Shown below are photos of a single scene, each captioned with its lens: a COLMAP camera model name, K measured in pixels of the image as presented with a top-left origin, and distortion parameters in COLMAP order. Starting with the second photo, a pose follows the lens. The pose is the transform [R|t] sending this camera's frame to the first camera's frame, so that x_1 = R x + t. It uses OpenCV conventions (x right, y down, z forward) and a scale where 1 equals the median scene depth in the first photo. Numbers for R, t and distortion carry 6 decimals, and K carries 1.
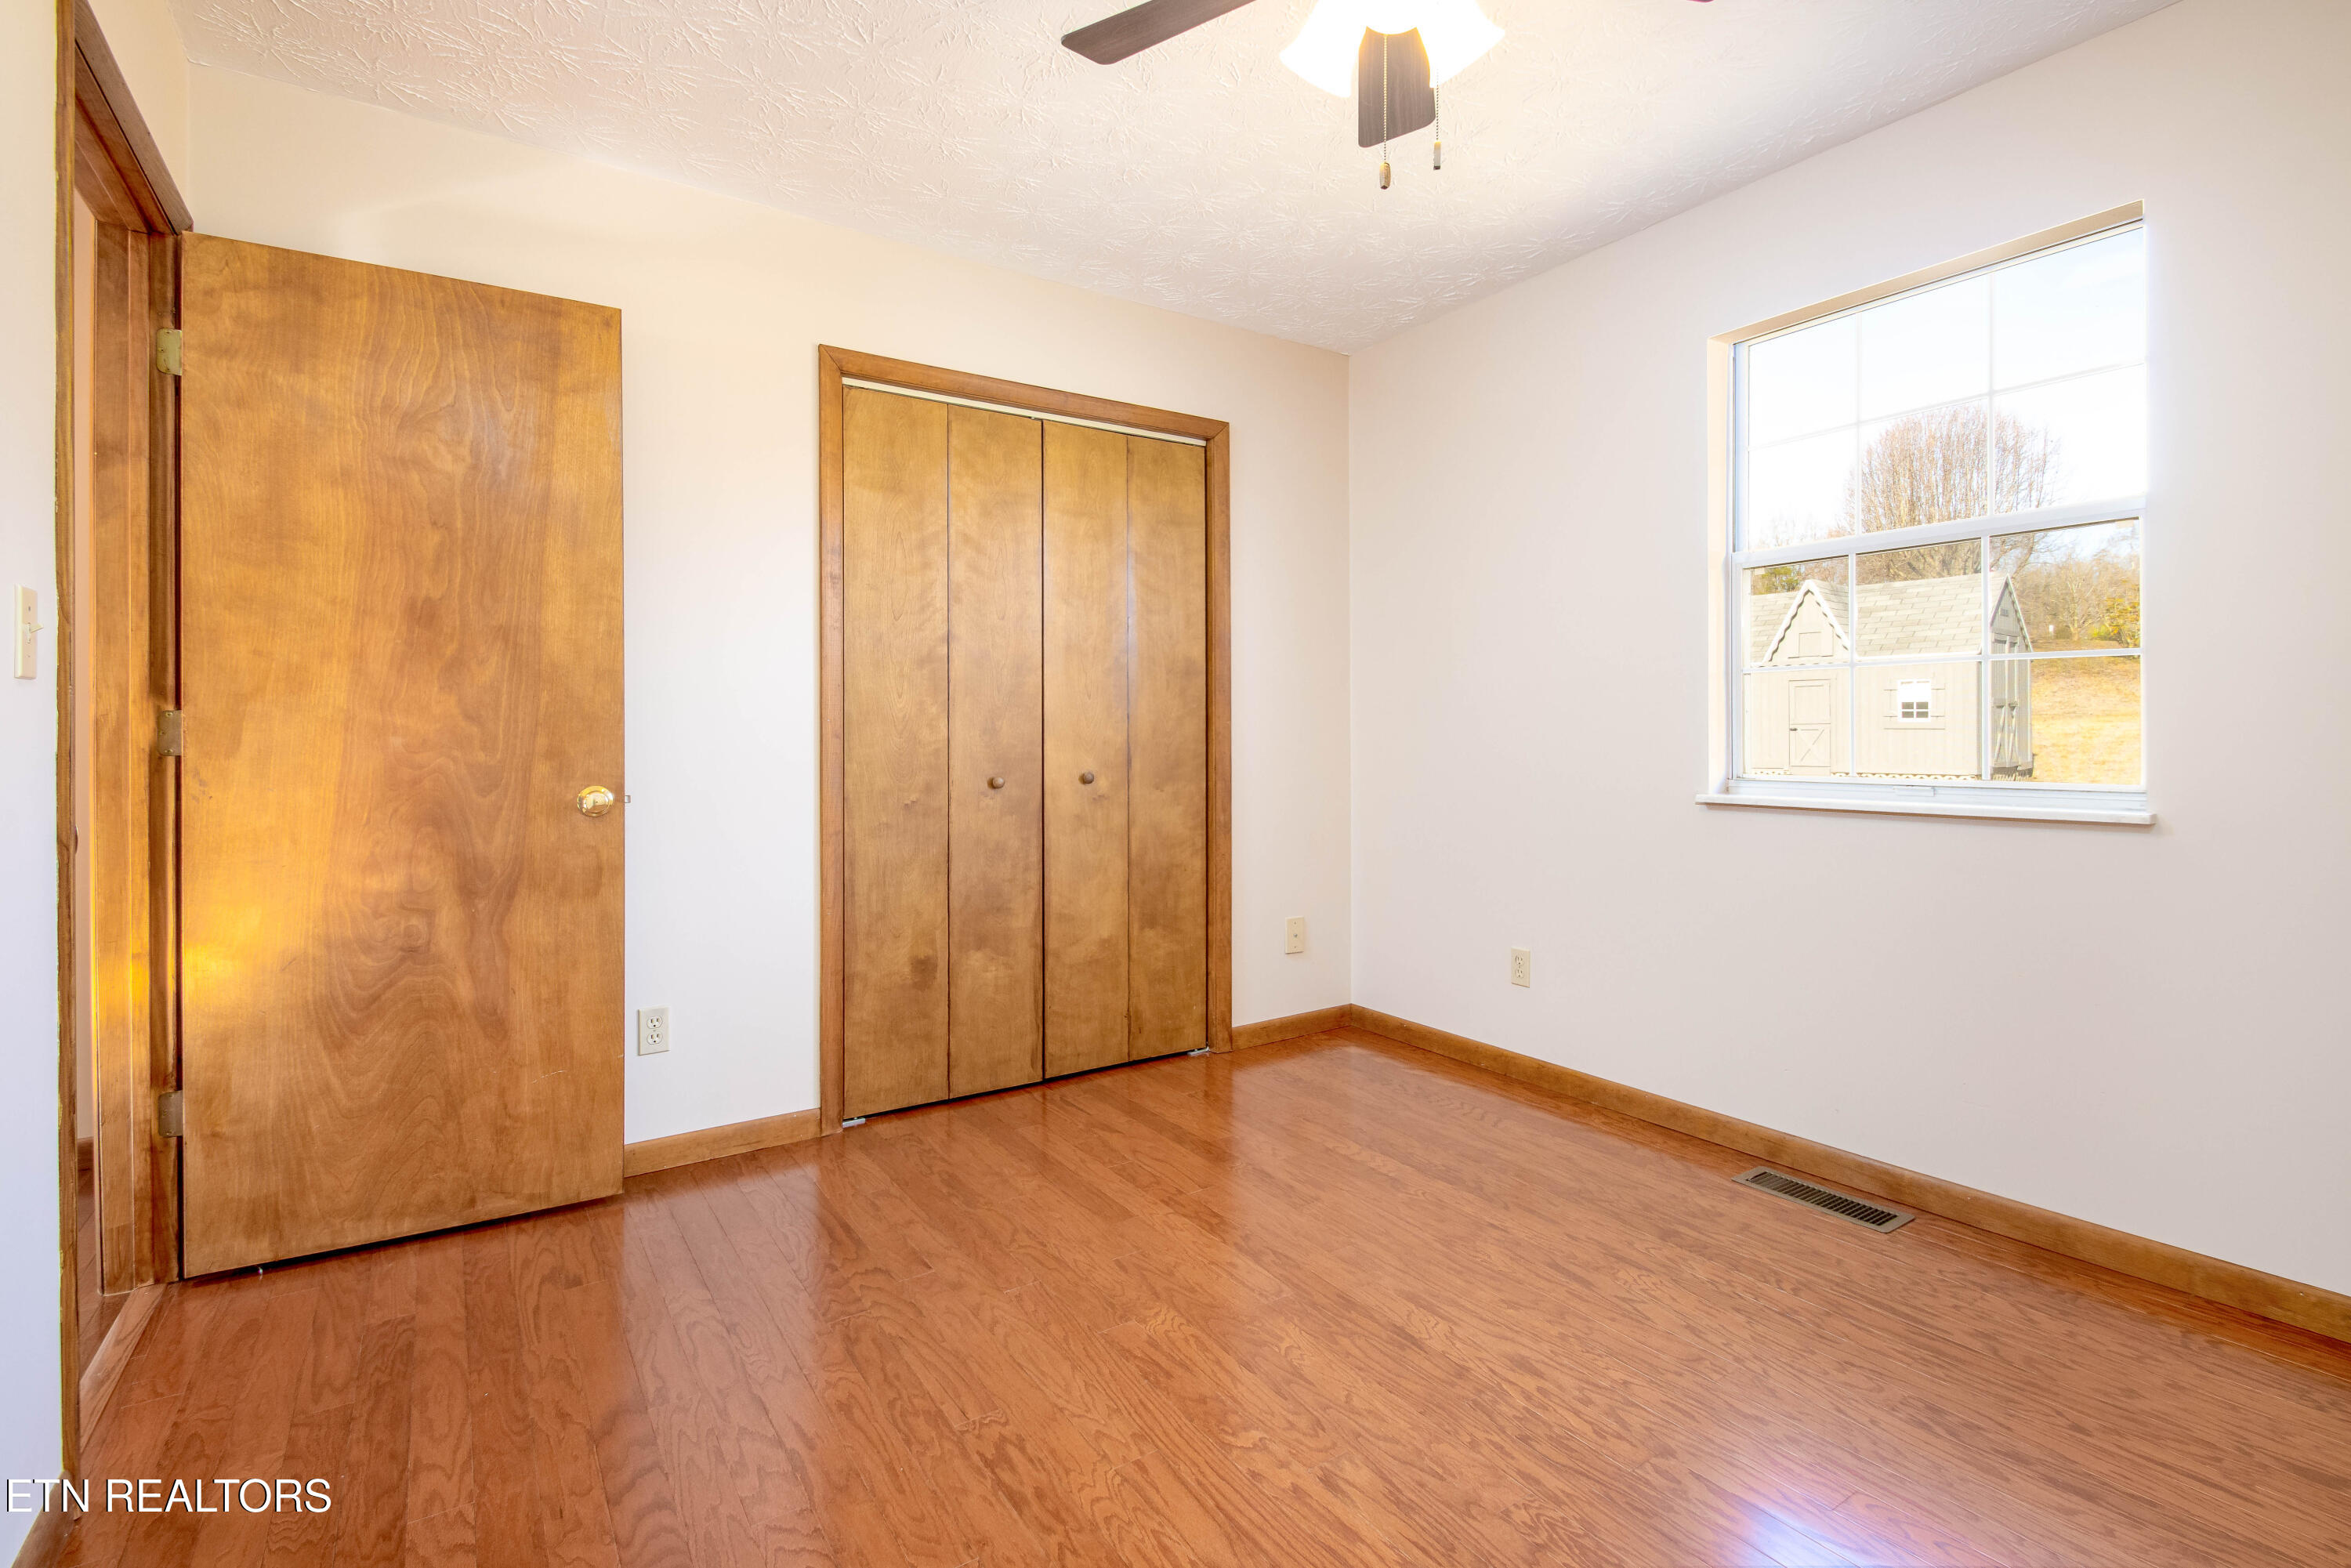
lens RADIAL K [[1097.4, 0, 1187.1], [0, 1097.4, 764.2], [0, 0, 1]] dist [0.029522, -0.020262]
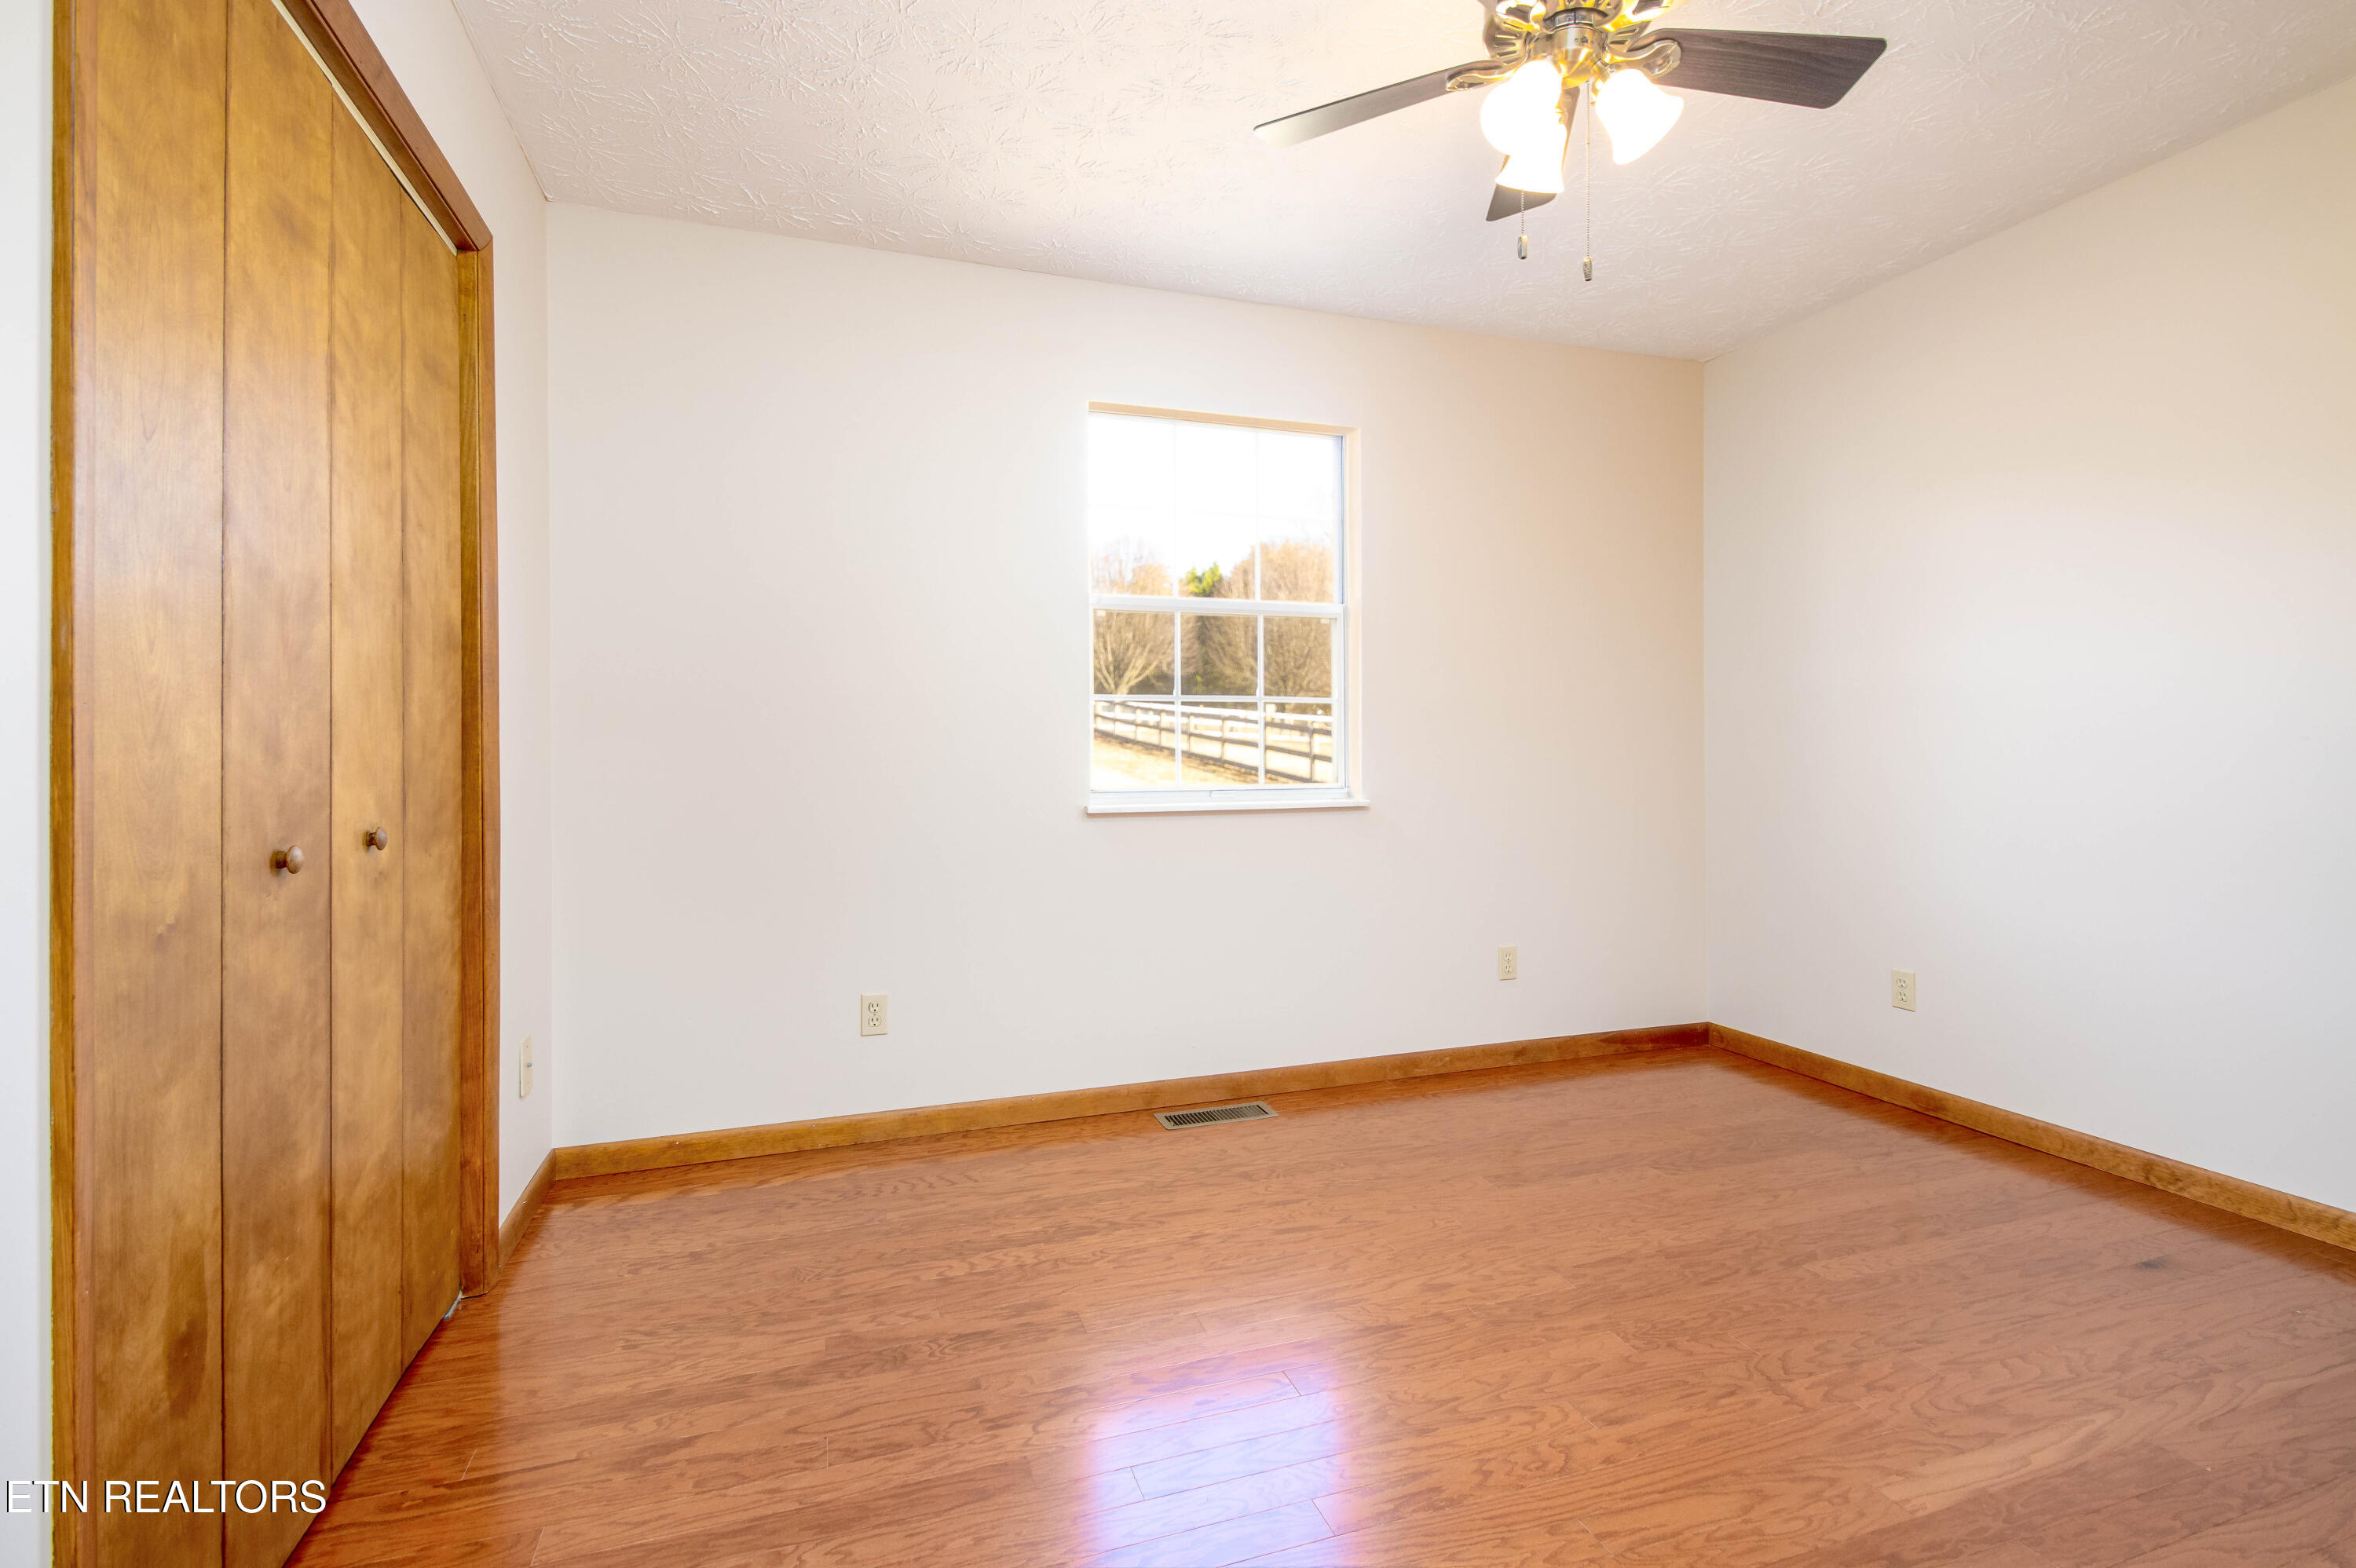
lens RADIAL K [[1099.7, 0, 1189.6], [0, 1099.7, 764.2], [0, 0, 1]] dist [0.029522, -0.020262]
pose [[0.246622, -0.006897, 0.969087, -0.626456], [0.029060, 0.999578, -0.000281, -0.011960], [-0.968676, 0.028231, 0.246718, 0.667585]]
